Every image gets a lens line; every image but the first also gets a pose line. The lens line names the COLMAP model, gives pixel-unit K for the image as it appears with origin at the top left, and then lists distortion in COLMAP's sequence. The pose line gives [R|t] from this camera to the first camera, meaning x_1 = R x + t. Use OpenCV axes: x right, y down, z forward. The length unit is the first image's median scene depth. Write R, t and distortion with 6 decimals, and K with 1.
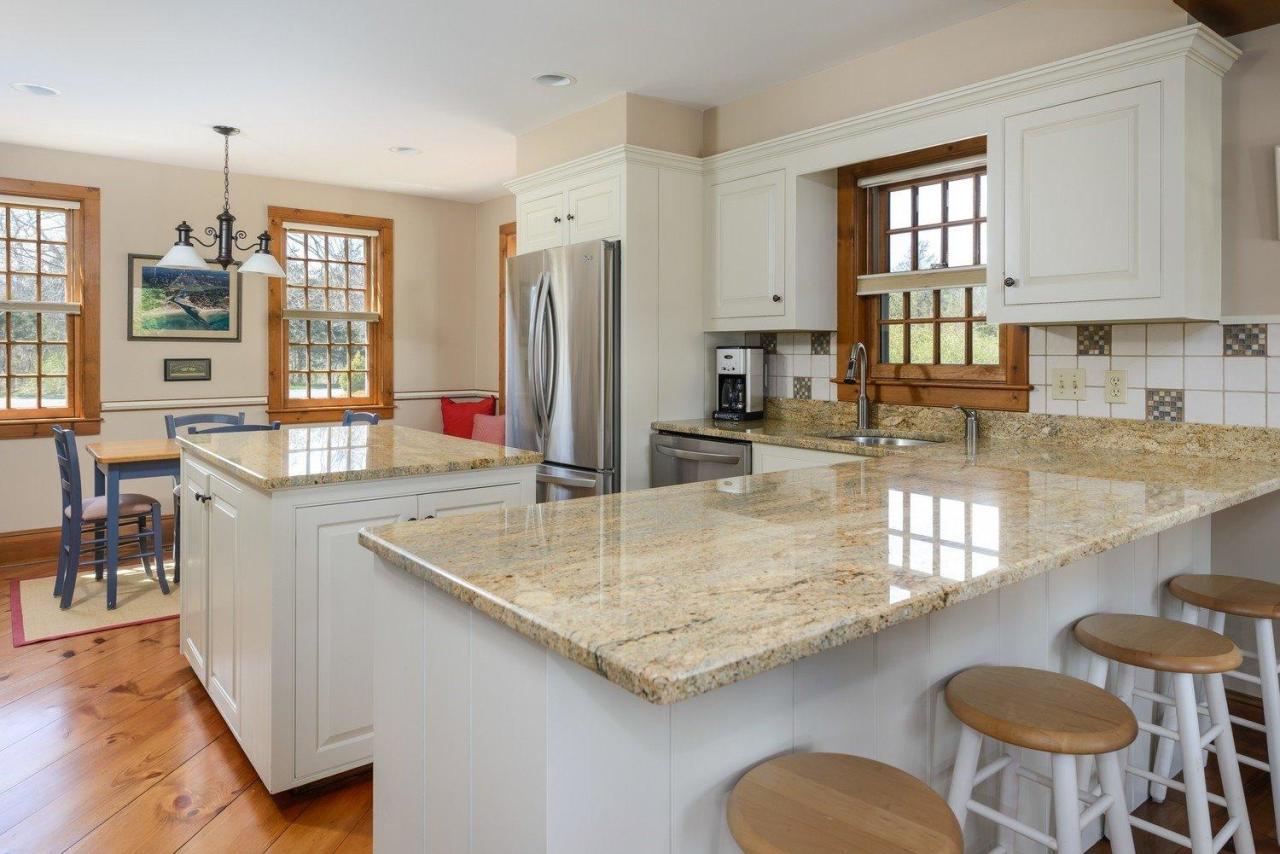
lens RADIAL K [[807.1, 0, 647.1], [0, 807.1, 364.7], [0, 0, 1]] dist [0.011929, -0.001499]
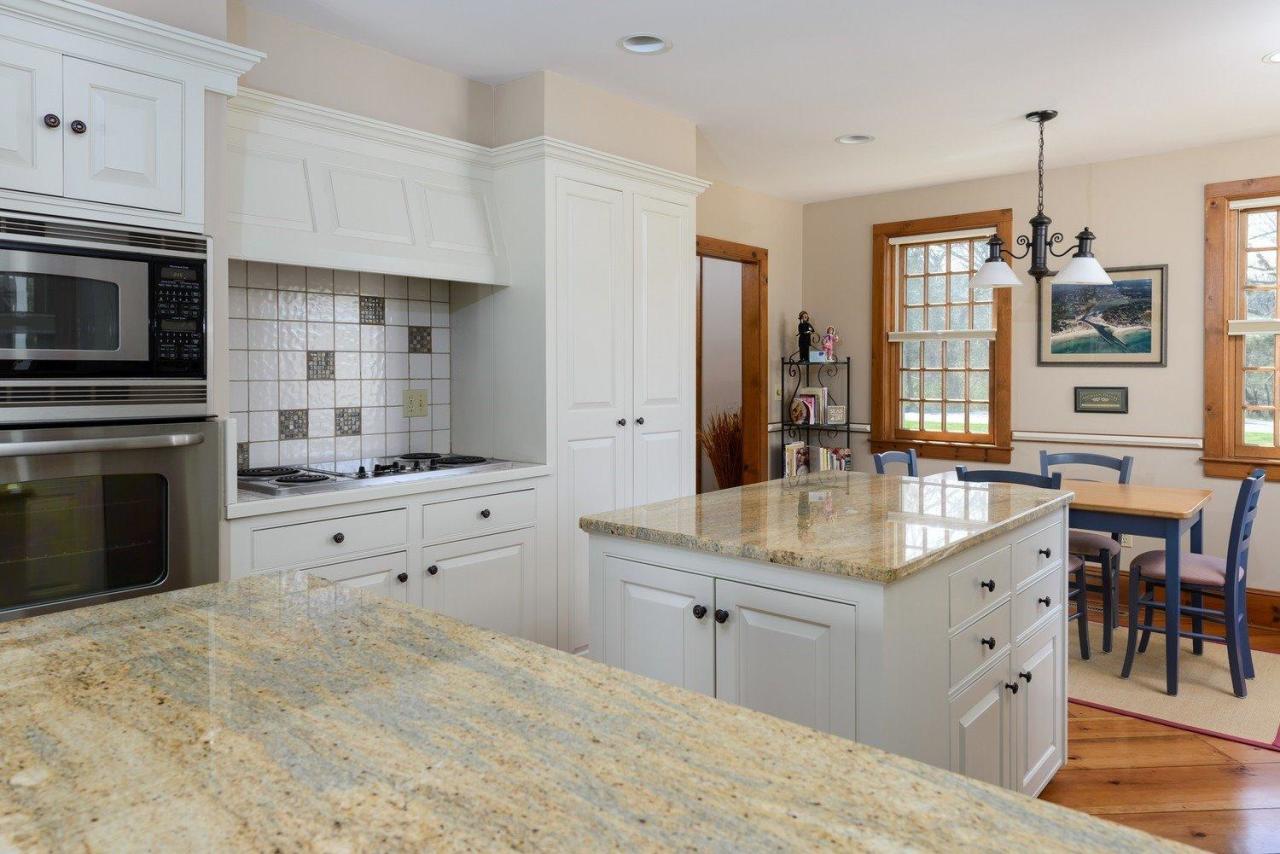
lens RADIAL K [[861.0, 0, 646.1], [0, 861.0, 381.1], [0, 0, 1]] dist [0.011594, 0.000676]
pose [[0.188271, 0.011257, -0.982053, 0.235279], [-0.013900, 0.999865, 0.008797, -0.015057], [0.982019, 0.011994, 0.188402, 0.362934]]
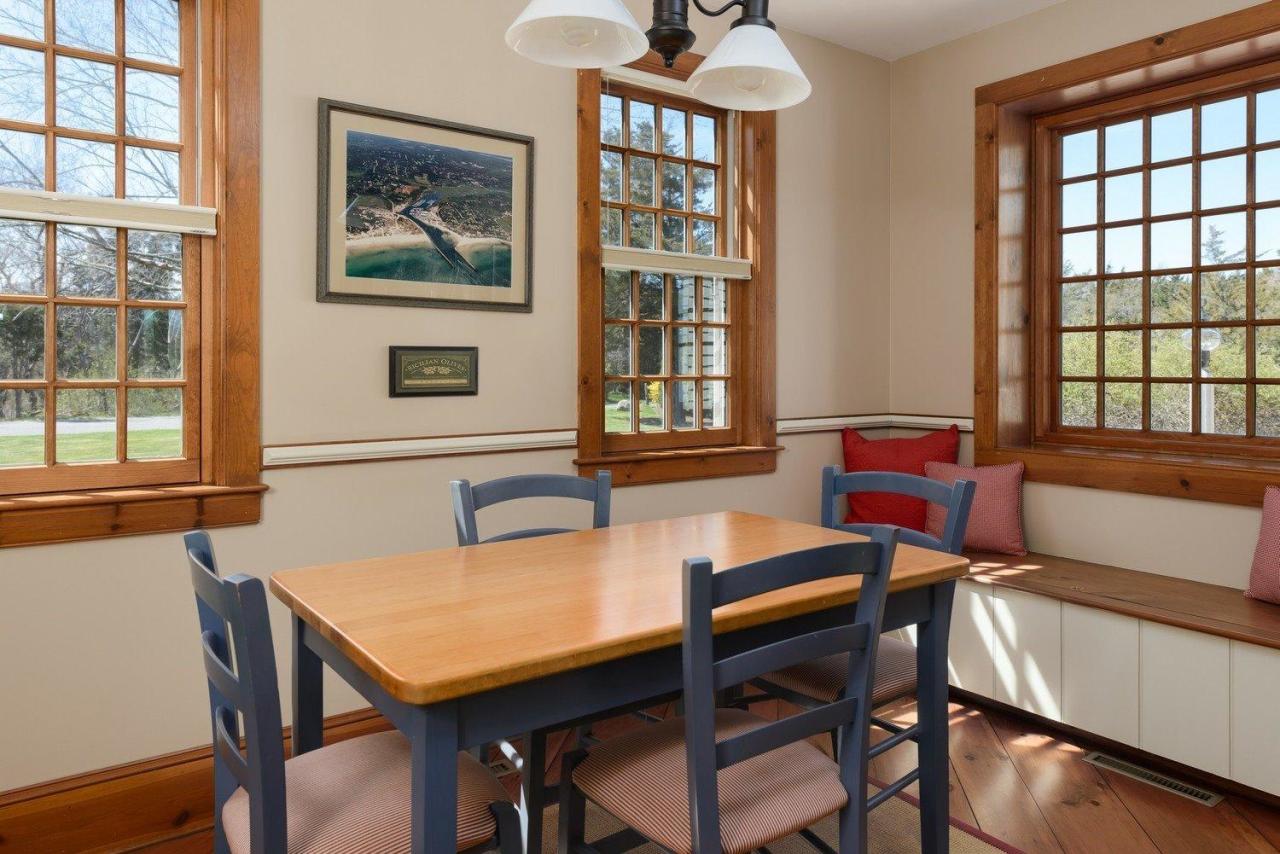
lens RADIAL K [[861.0, 0, 646.1], [0, 861.0, 381.1], [0, 0, 1]] dist [0.011594, 0.000676]
pose [[0.998949, -0.003705, -0.045689, -0.431864], [0.003574, 0.999989, -0.002947, 0.013414], [0.045699, 0.002781, 0.998951, 0.534901]]
